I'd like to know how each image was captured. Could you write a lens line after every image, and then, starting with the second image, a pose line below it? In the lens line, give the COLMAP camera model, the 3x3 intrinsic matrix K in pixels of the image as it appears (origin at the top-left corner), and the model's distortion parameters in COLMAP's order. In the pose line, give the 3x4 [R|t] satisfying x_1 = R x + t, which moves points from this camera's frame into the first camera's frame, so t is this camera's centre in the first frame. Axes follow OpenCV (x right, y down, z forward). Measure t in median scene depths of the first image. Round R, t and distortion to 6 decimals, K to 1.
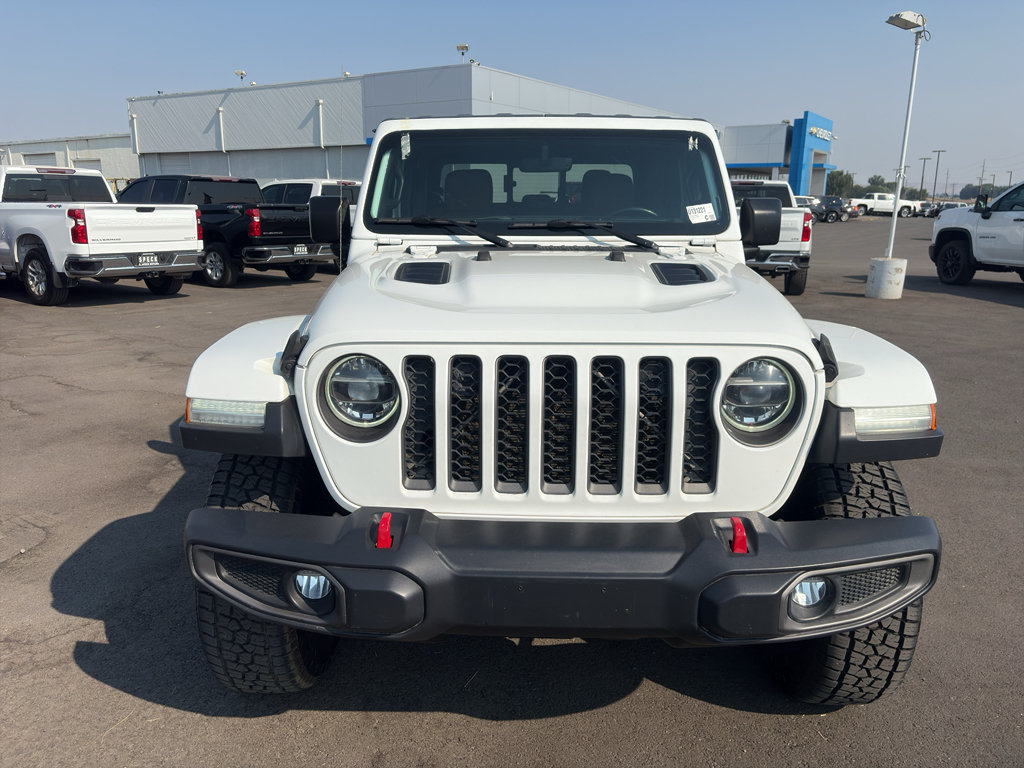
lens RADIAL K [[805.8, 0, 512.0], [0, 805.8, 384.0], [0, 0, 1]] dist [-0.010886, -0.002562]
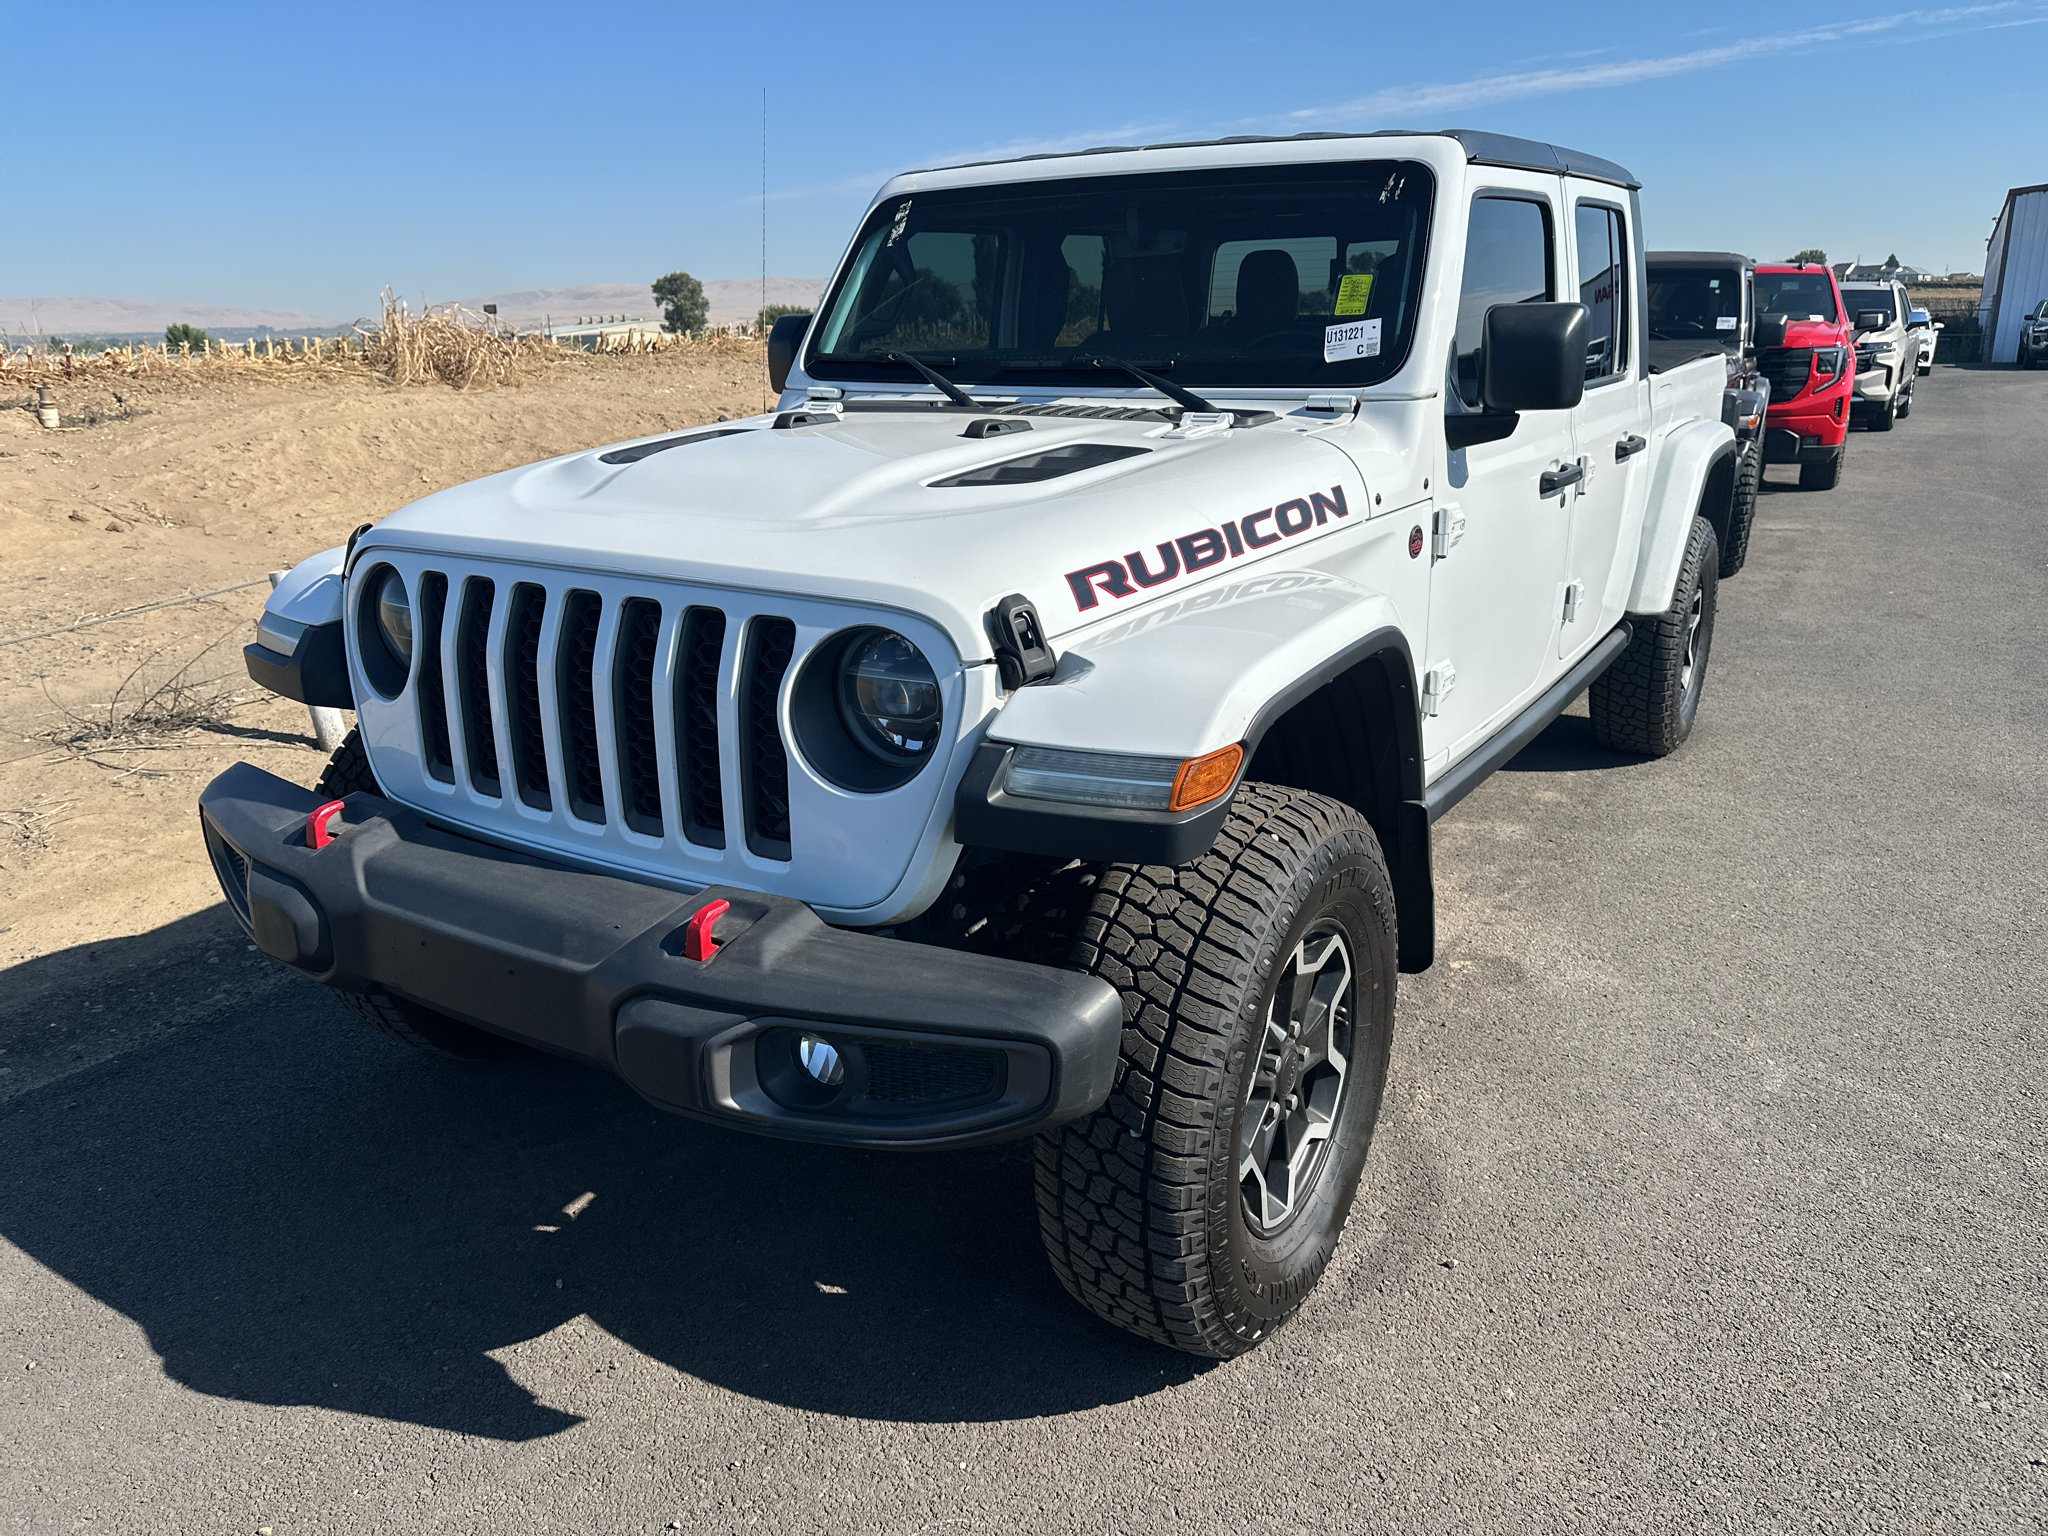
lens RADIAL K [[1491.3, 0, 993.6], [0, 1491.3, 763.4], [0, 0, 1]] dist [0.004776, -0.006781]
pose [[0.841806, 0.139325, -0.521489, 0.818715], [-0.100813, 0.989696, 0.101679, -0.045620], [0.530282, -0.033021, 0.847178, 0.180422]]
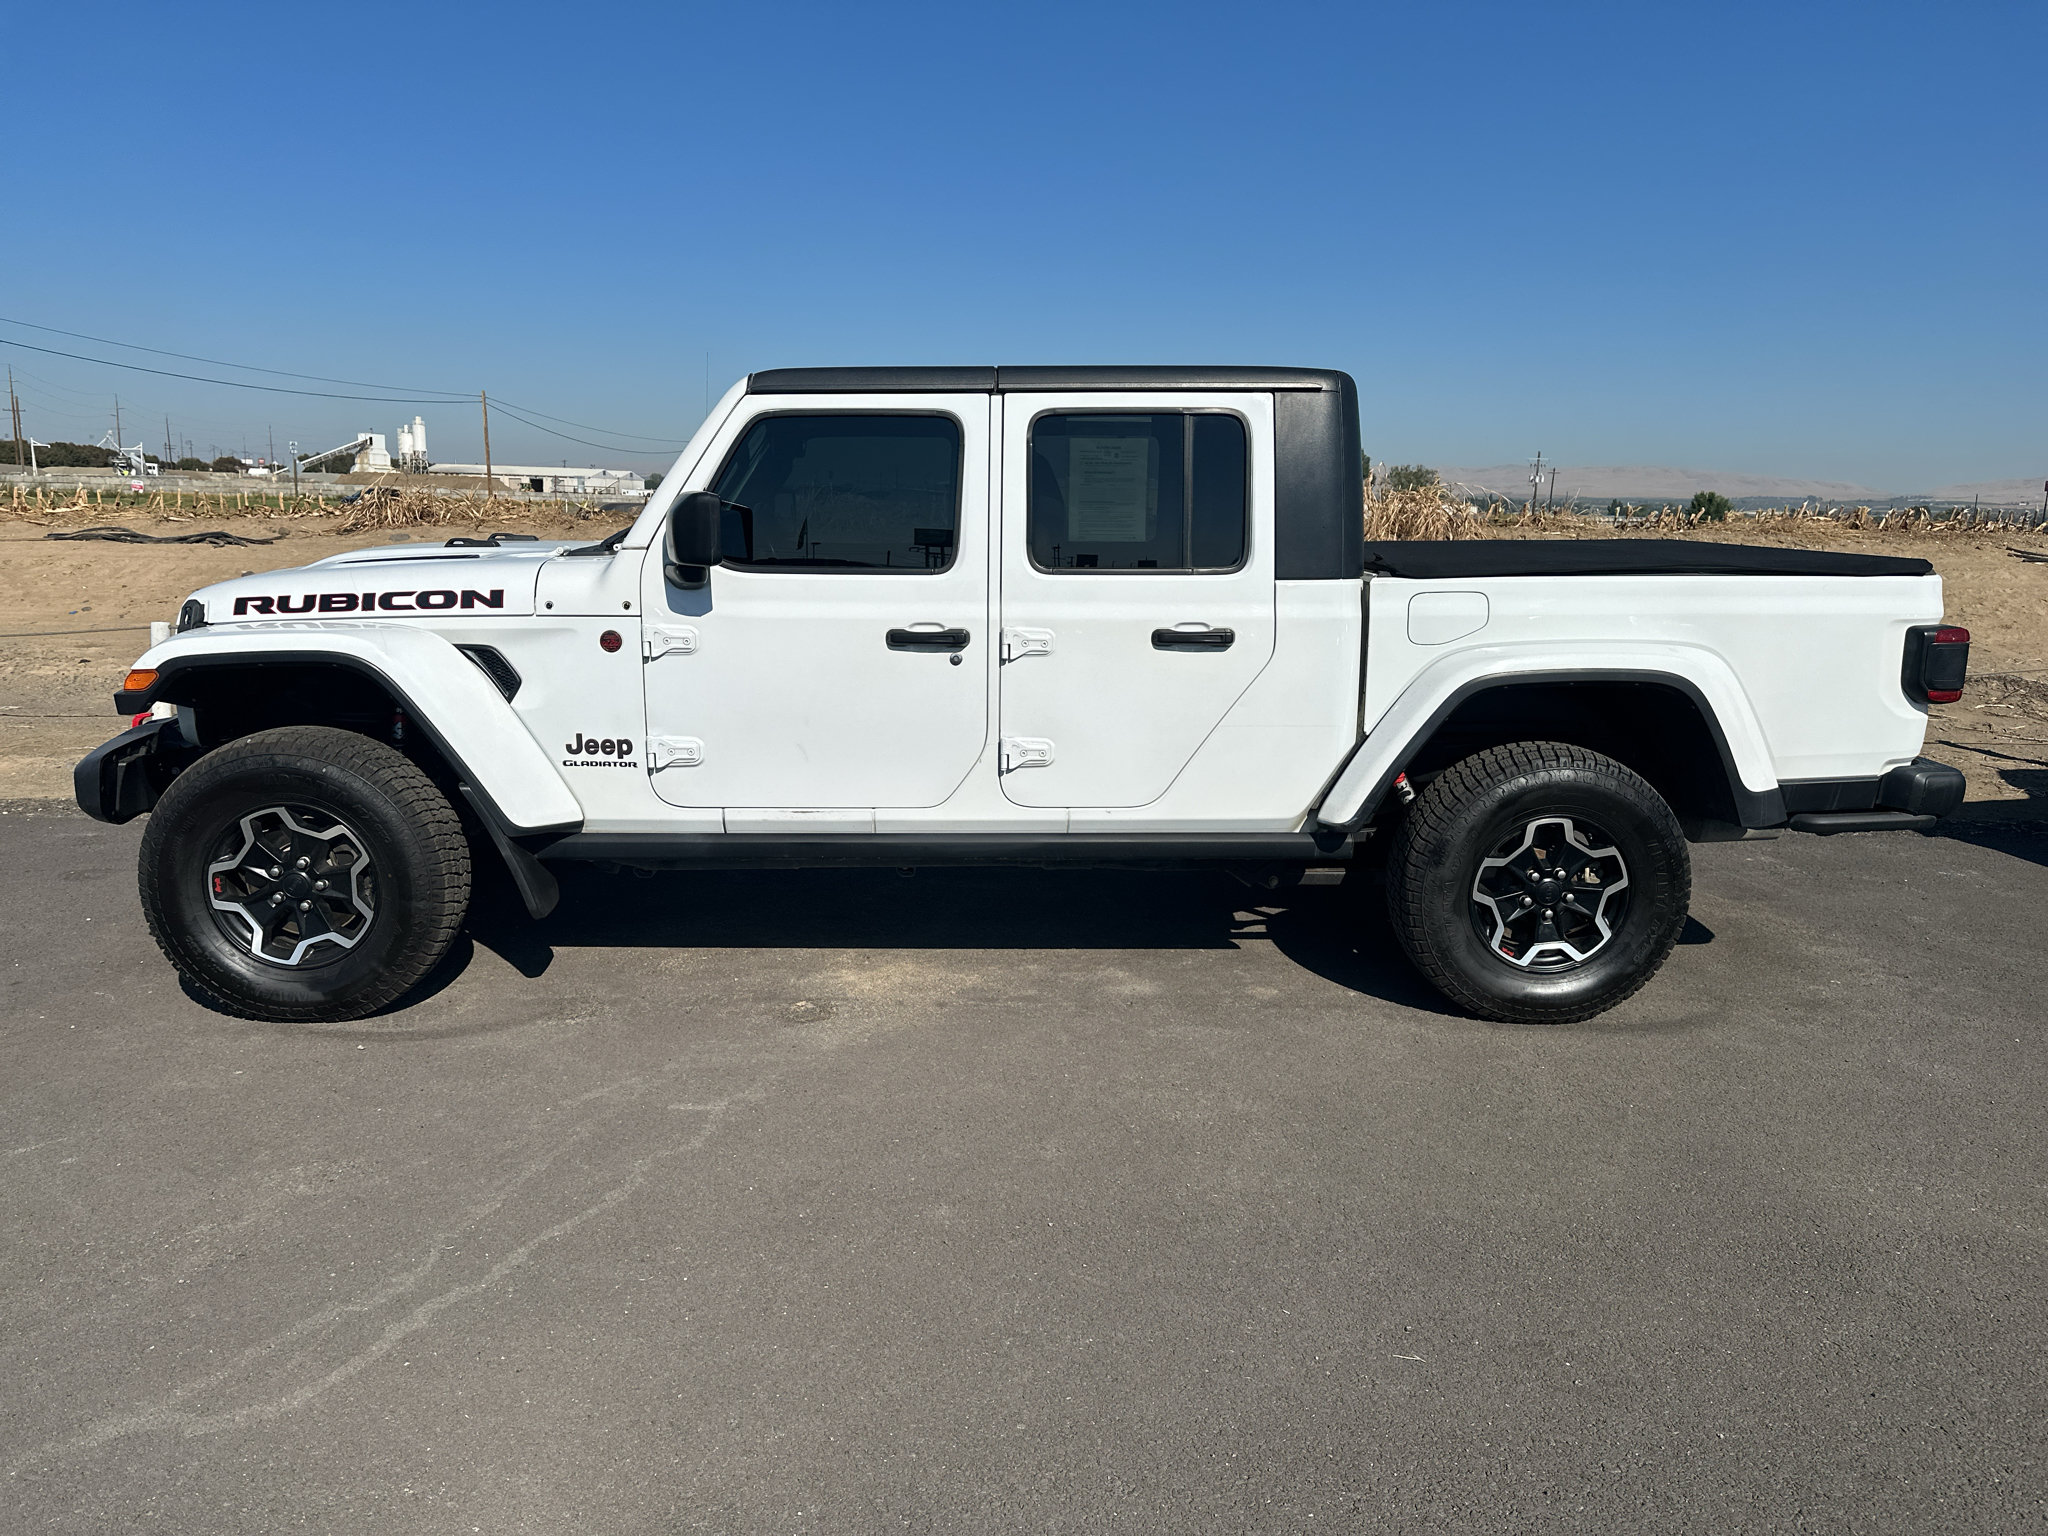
lens RADIAL K [[1485.1, 0, 1024.0], [0, 1485.1, 768.0], [0, 0, 1]] dist [0.033757, -0.003198]
pose [[0.058728, 0.188159, -0.980381, 2.377269], [-0.243688, 0.955068, 0.168703, -0.439706], [0.968074, 0.229000, 0.101941, 1.836809]]
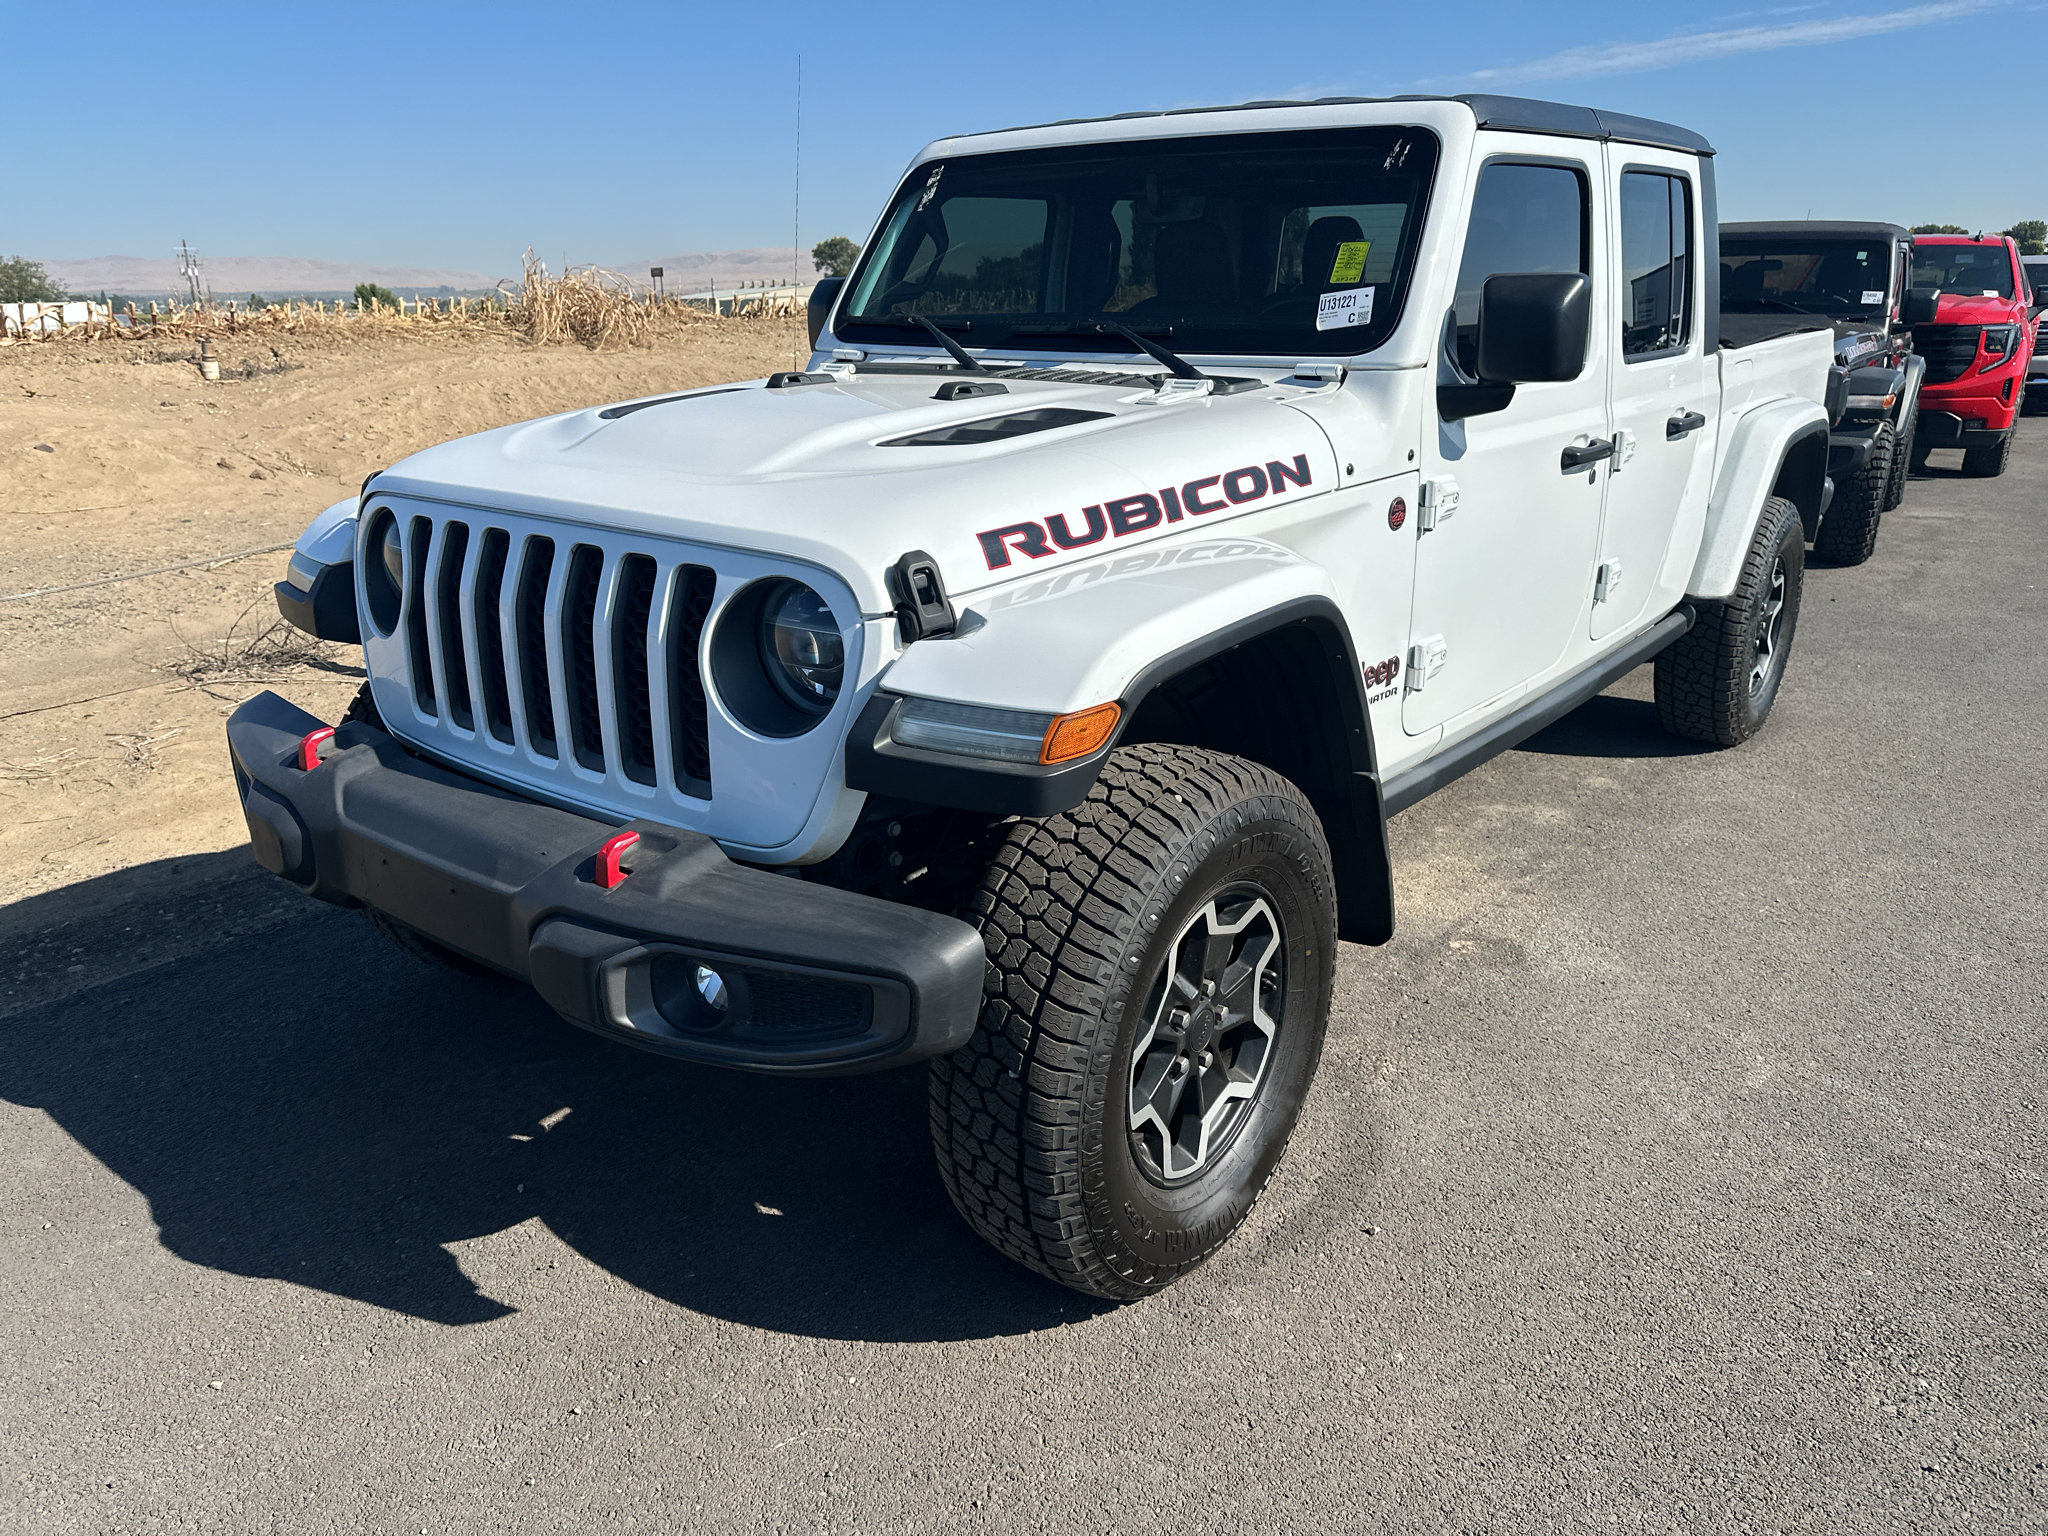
lens RADIAL K [[1480.9, 0, 985.1], [0, 1480.9, 773.6], [0, 0, 1]] dist [0.021461, -0.027684]
pose [[0.778649, 0.188425, -0.598500, 0.956921], [-0.129403, 0.981563, 0.140671, -0.055298], [0.613972, -0.032086, 0.788676, 0.242381]]
